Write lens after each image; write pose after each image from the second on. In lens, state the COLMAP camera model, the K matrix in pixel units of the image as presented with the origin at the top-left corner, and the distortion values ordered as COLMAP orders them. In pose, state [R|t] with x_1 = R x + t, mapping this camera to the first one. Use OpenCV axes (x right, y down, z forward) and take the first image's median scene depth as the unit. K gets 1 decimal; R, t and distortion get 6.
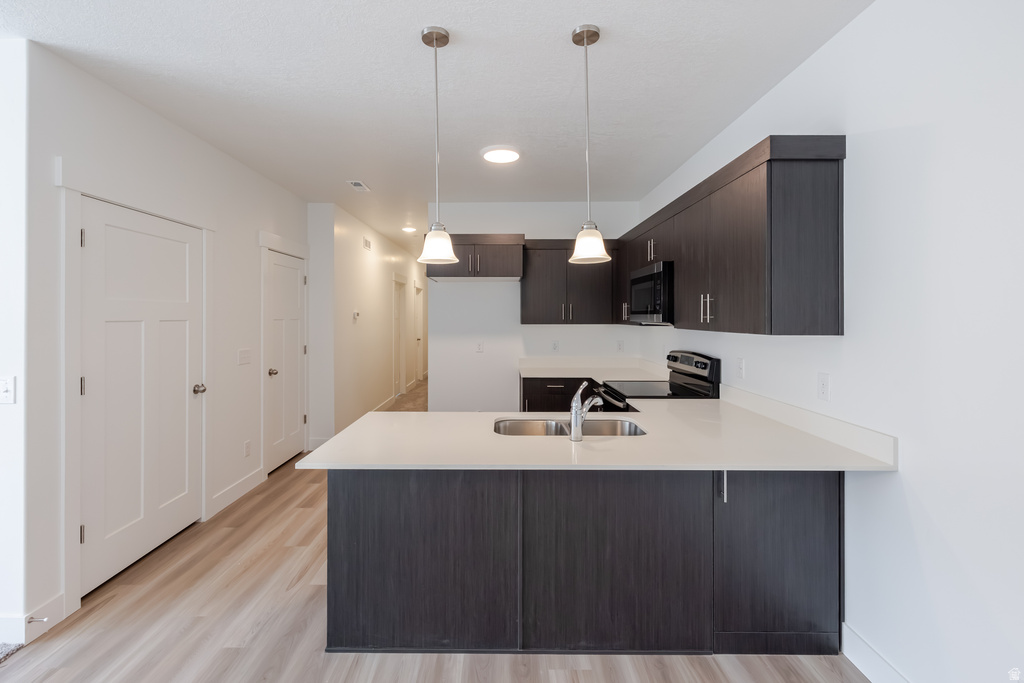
lens RADIAL K [[445.4, 0, 498.4], [0, 445.4, 314.2], [0, 0, 1]] dist [0.001211, 0.000105]
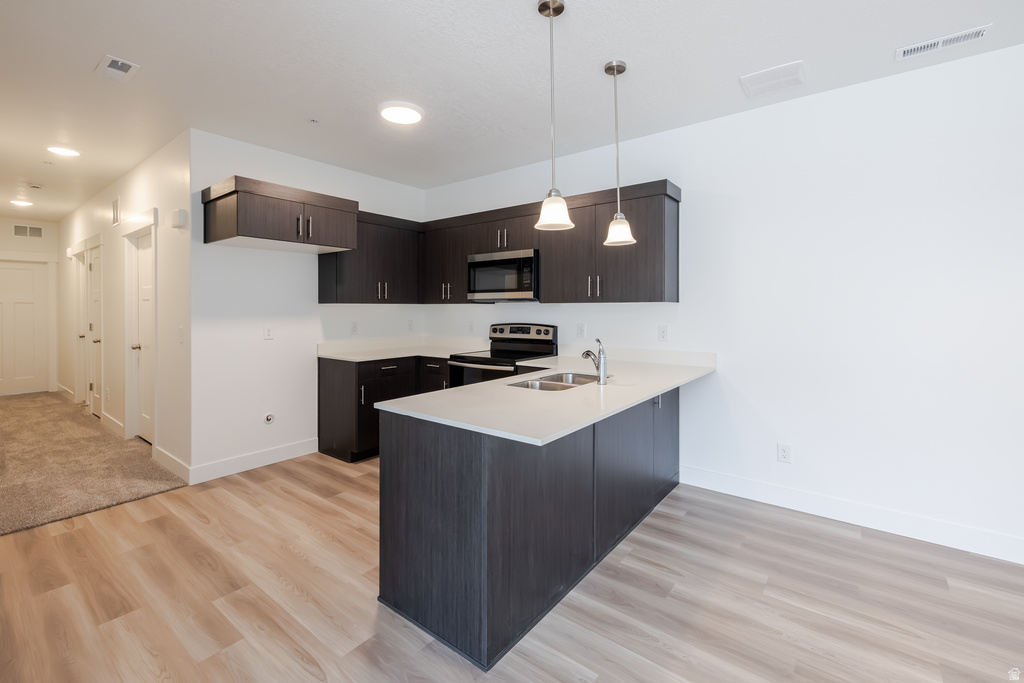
lens RADIAL K [[448.1, 0, 512.5], [0, 448.1, 306.7], [0, 0, 1]] dist [-0.000627, 0.000053]
pose [[0.603282, 0.002504, 0.797524, -0.731514], [-0.003768, 0.999993, -0.000290, 0.046713], [-0.797519, -0.002830, 0.603288, 0.319198]]
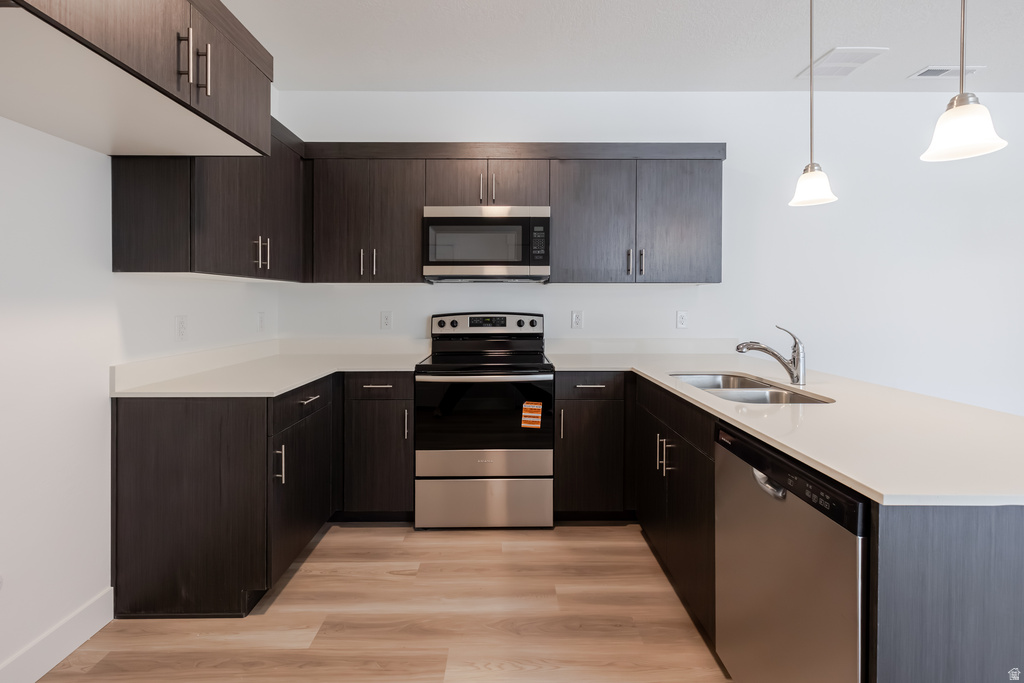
lens RADIAL K [[448.1, 0, 512.5], [0, 448.1, 306.7], [0, 0, 1]] dist [-0.000627, 0.000053]
pose [[-0.027877, -0.010954, 0.999551, -0.576063], [-0.004958, 0.999929, 0.010819, 0.078208], [-0.999599, -0.004655, -0.027929, 1.204275]]
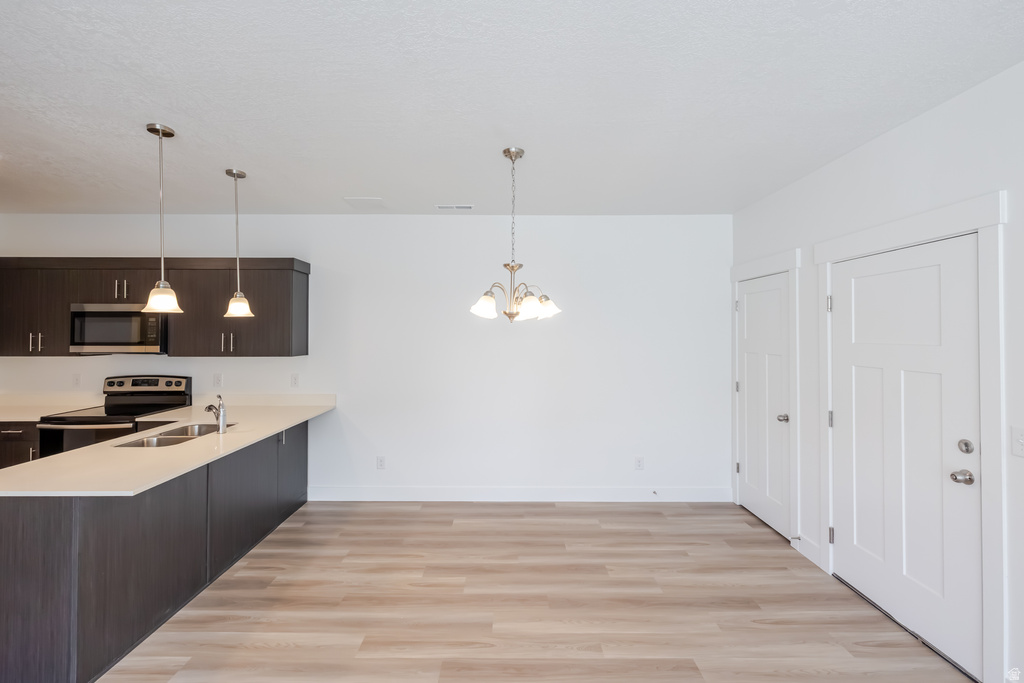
lens RADIAL K [[443.5, 0, 511.6], [0, 443.5, 328.4], [0, 0, 1]] dist [0.001126, 0.000616]
pose [[-0.019815, 0.008479, 0.999768, -0.997606], [-0.006167, 0.999944, -0.008603, -0.049276], [-0.999785, -0.006336, -0.019762, 0.033520]]
